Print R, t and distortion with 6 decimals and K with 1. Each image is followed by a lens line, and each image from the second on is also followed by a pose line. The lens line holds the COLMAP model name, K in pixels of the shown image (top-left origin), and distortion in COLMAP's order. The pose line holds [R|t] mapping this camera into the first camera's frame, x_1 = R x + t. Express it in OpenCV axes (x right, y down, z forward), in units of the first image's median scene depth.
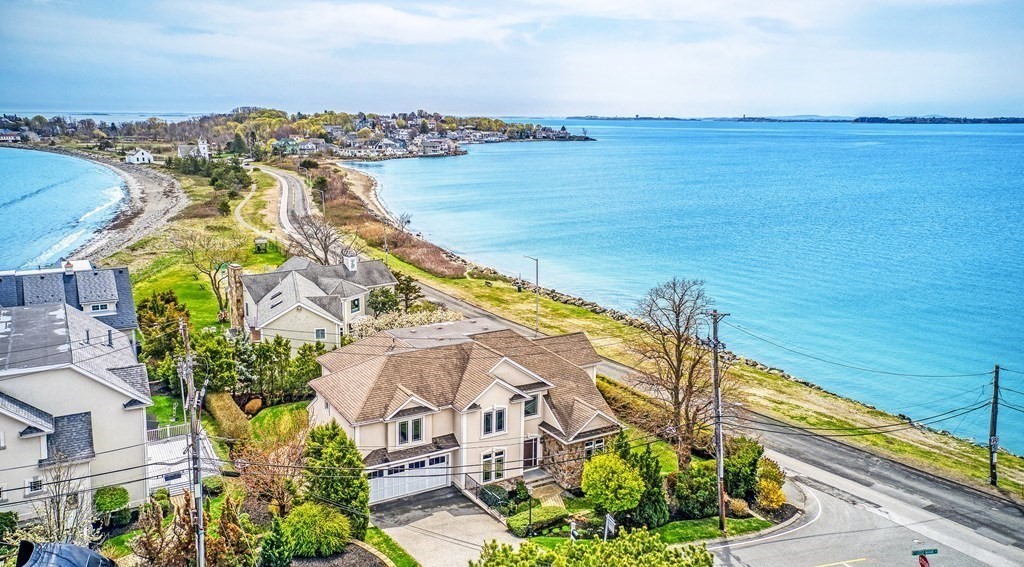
lens RADIAL K [[821.5, 0, 511.0], [0, 821.5, 323.6], [0, 0, 1]] dist [0.025329, -0.003011]
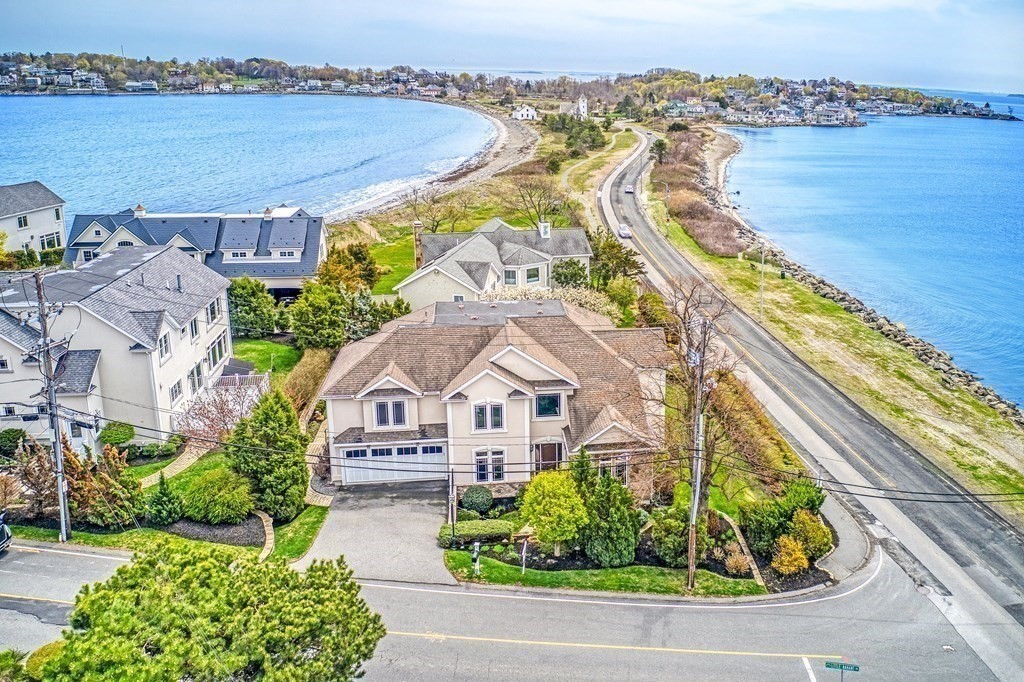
lens RADIAL K [[874.2, 0, 512.0], [0, 874.2, 341.0], [0, 0, 1]] dist [-0.074259, -0.011275]
pose [[0.939659, 0.117665, -0.321240, 0.295581], [-0.101751, 0.992622, 0.065948, -0.026470], [0.326630, -0.029283, 0.944699, 0.120202]]
